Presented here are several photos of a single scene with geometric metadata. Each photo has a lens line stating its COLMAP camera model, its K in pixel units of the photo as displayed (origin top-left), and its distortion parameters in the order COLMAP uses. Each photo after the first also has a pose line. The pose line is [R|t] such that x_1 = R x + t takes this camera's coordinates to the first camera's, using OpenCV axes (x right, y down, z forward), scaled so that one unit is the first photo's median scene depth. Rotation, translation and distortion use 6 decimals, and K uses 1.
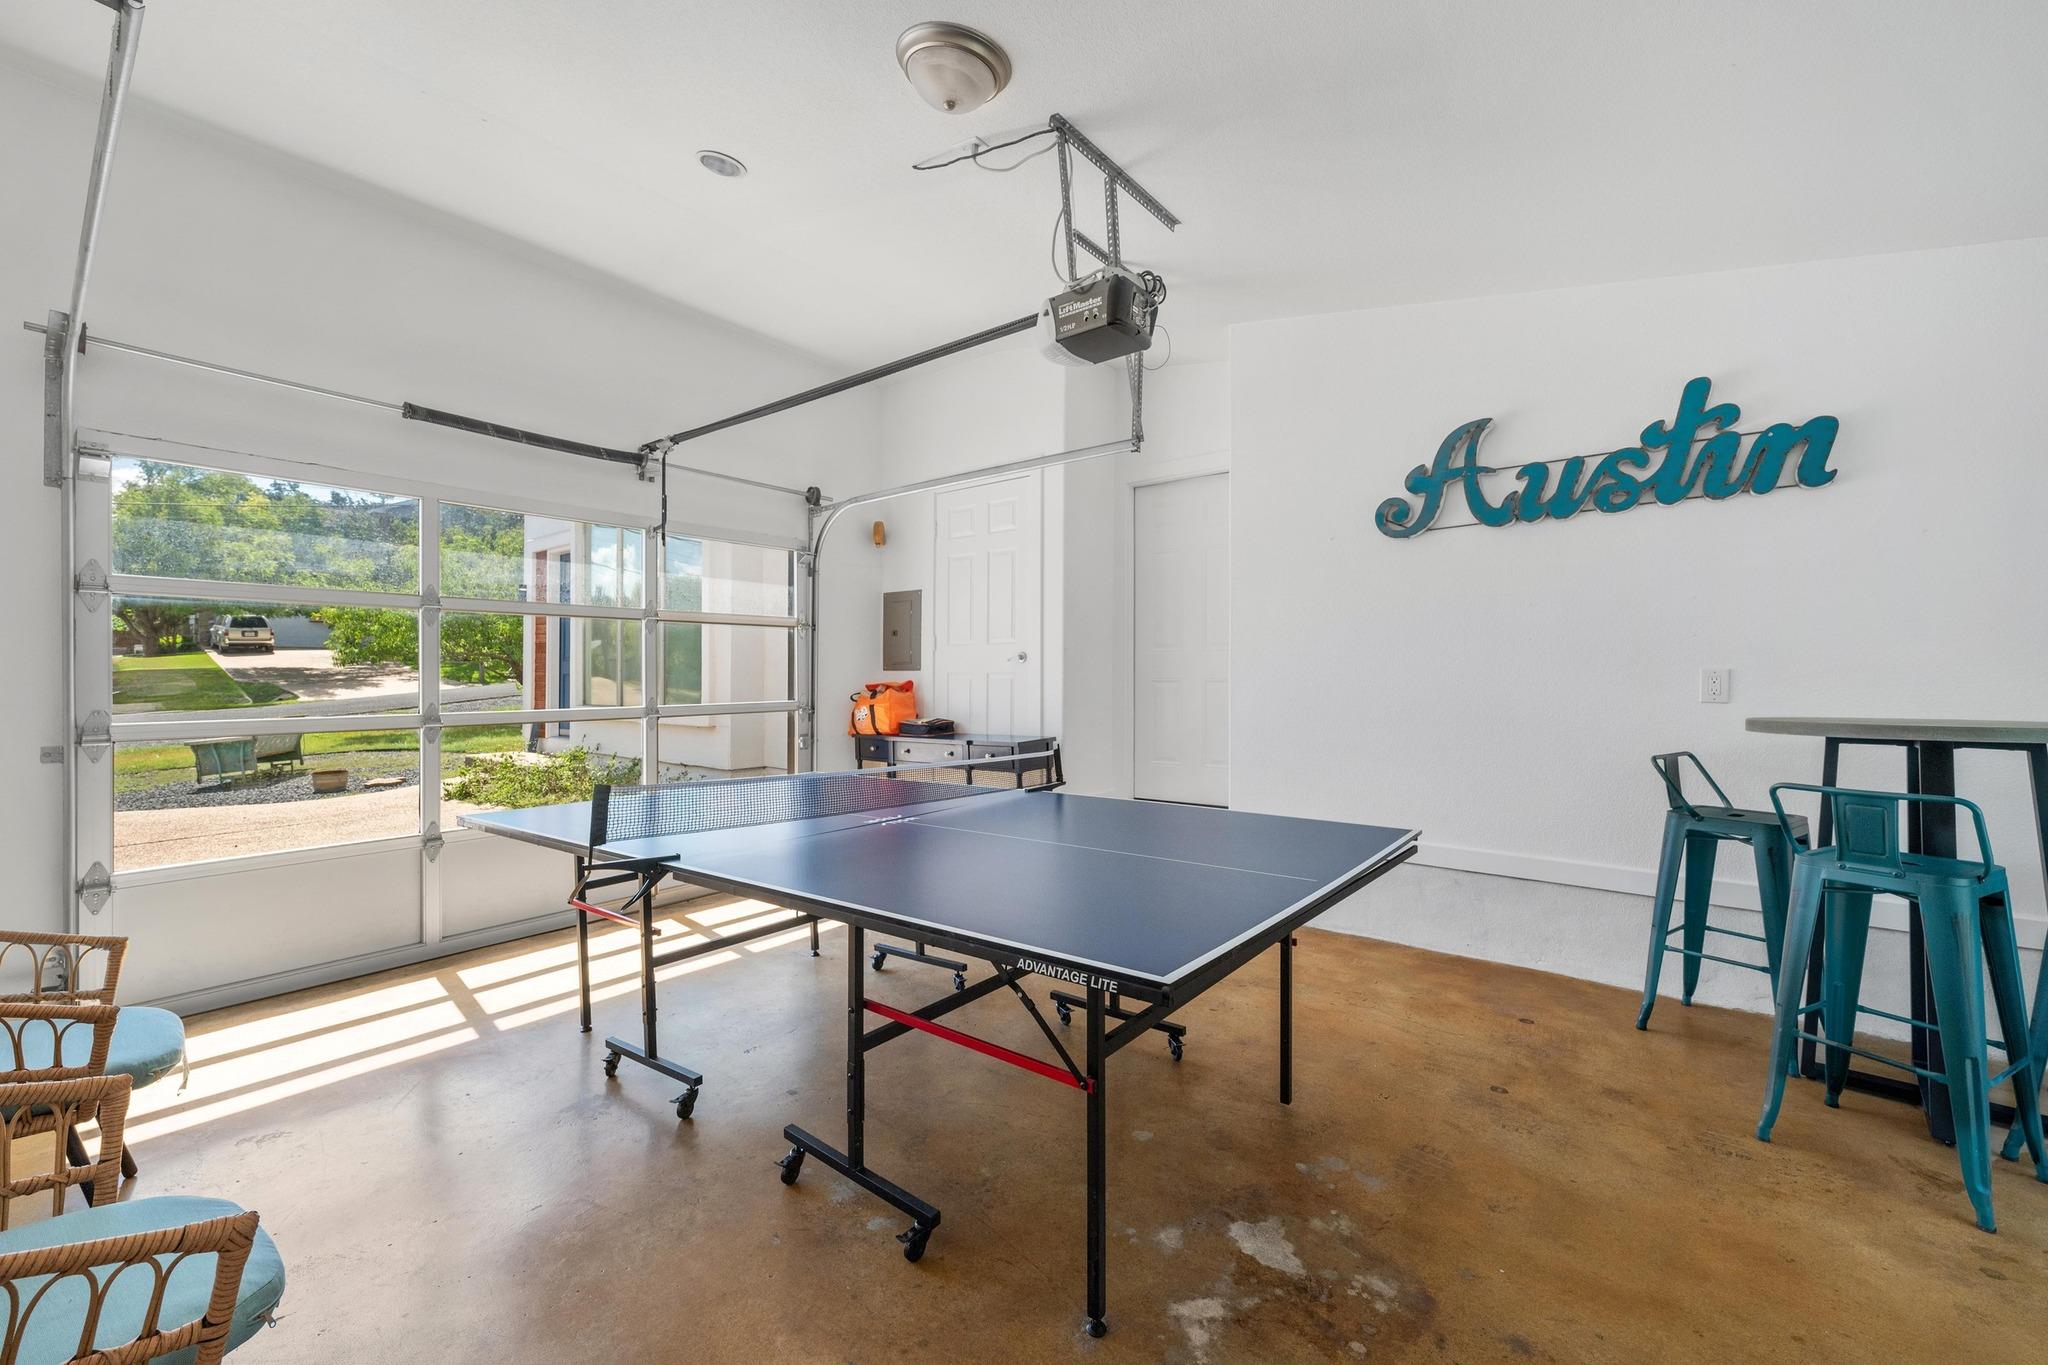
lens RADIAL K [[812.6, 0, 1023.9], [0, 812.6, 678.4], [0, 0, 1]] dist [0.004553, 0.000633]
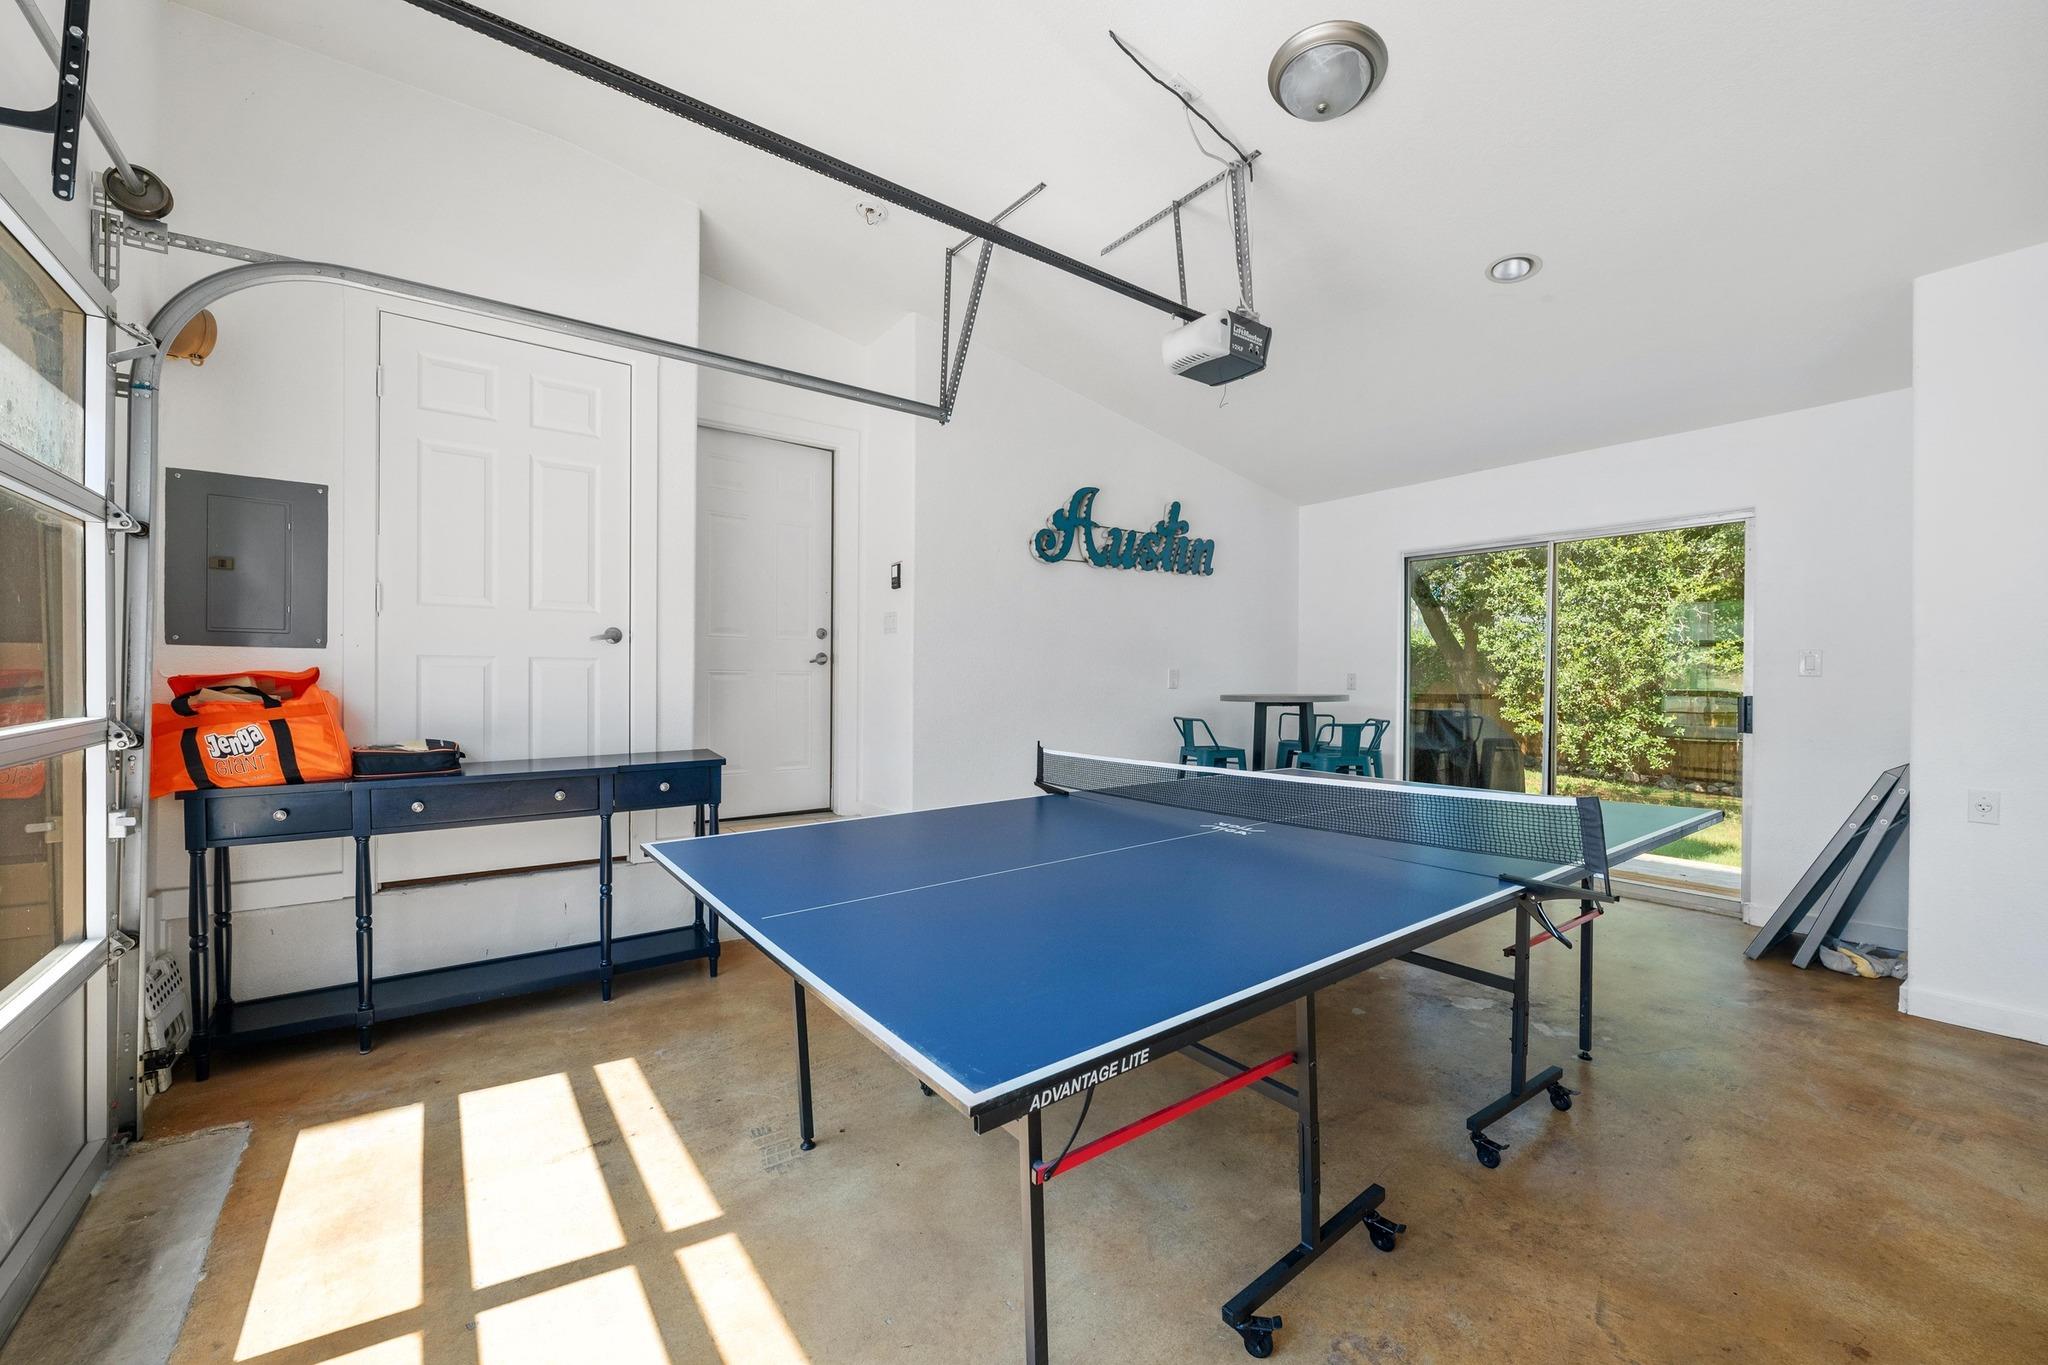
lens RADIAL K [[812.6, 0, 1020.5], [0, 812.6, 680.8], [0, 0, 1]] dist [0.004553, 0.000633]
pose [[0.256333, -0.001600, 0.966587, -0.839242], [-0.004935, 0.999983, 0.002964, 0.010532], [-0.966576, -0.005530, 0.256321, 0.779808]]
